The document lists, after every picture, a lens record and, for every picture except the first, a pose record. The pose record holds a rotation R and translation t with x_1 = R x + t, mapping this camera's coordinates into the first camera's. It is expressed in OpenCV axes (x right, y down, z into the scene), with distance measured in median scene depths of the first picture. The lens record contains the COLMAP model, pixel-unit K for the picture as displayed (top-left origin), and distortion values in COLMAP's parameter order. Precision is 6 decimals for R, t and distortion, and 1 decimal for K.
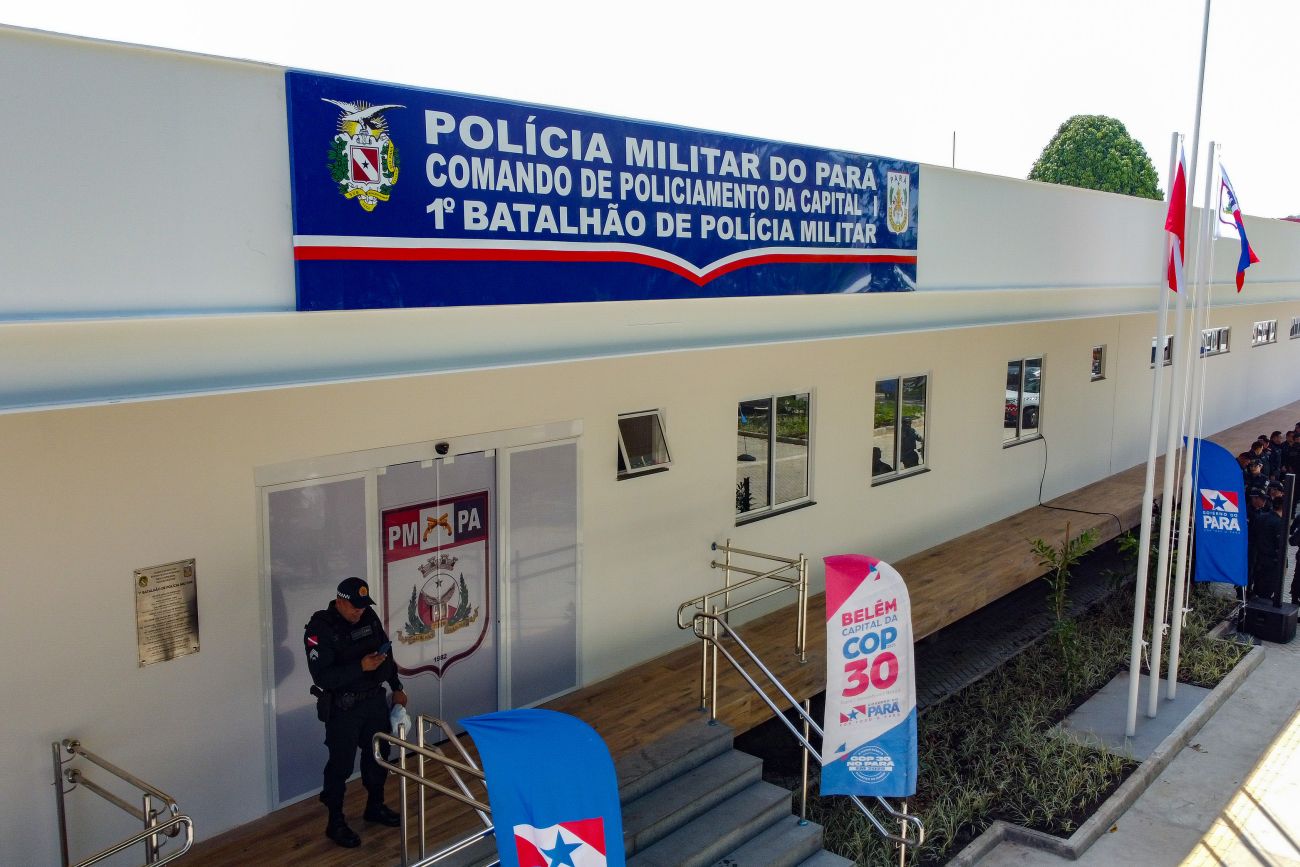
lens RADIAL K [[1192.1, 0, 651.5], [0, 1192.1, 434.0], [0, 0, 1]] dist [-0.001498, 0.000320]
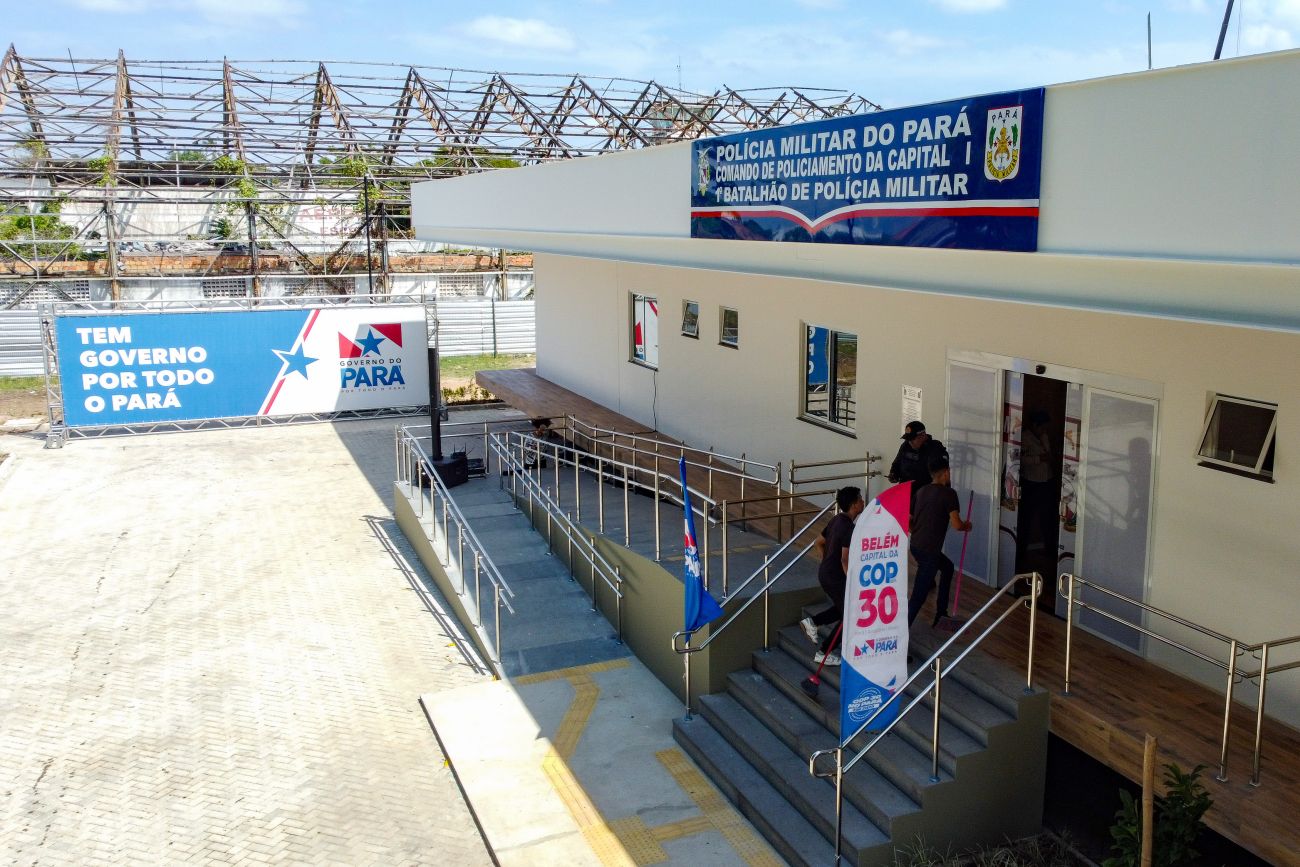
lens RADIAL K [[1192.1, 0, 651.3], [0, 1192.1, 432.2], [0, 0, 1]] dist [-0.001498, 0.000320]
pose [[-0.514635, 0.145026, -0.845055, 1.265481], [-0.127050, 0.961812, 0.242437, -0.202049], [0.847944, 0.232131, -0.476557, 1.462504]]
